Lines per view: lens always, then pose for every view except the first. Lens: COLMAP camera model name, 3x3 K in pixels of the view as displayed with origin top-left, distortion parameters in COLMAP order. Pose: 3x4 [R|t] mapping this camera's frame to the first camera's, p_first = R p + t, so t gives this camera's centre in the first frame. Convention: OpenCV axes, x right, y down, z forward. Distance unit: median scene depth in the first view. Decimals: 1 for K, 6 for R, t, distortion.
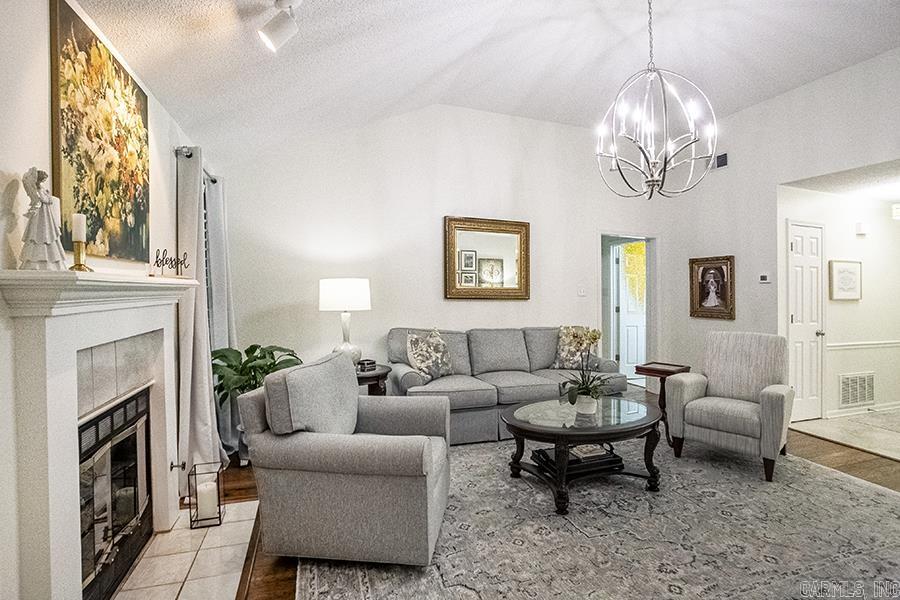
lens RADIAL K [[439.4, 0, 454.8], [0, 439.4, 295.8], [0, 0, 1]] dist [-0.059339, 0.021651]
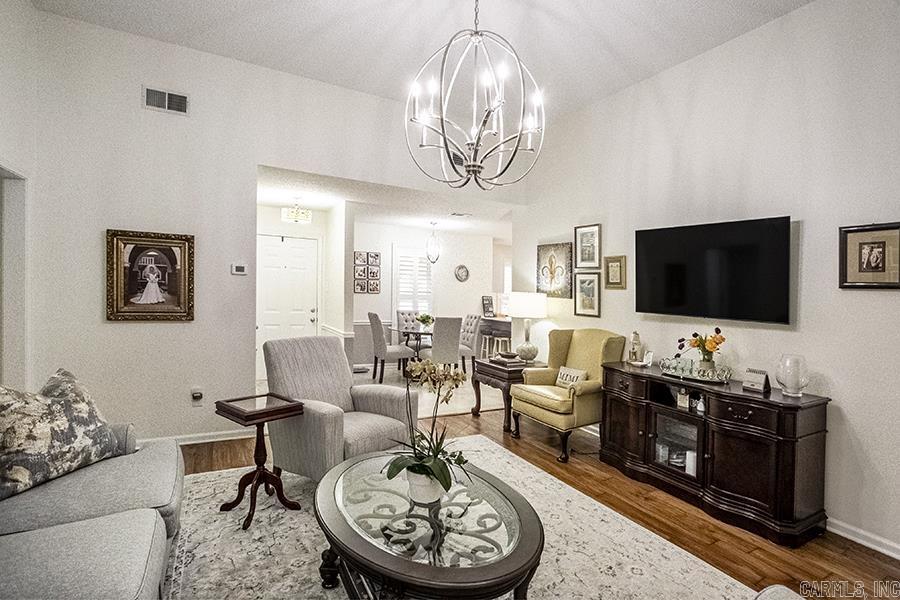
lens RADIAL K [[454.1, 0, 447.8], [0, 454.1, 289.4], [0, 0, 1]] dist [-0.048669, 0.031328]
pose [[-0.168442, -0.019488, 0.985519, -0.402194], [-0.031743, 0.999393, 0.014337, -0.049372], [-0.985200, -0.028869, -0.168958, 1.367066]]
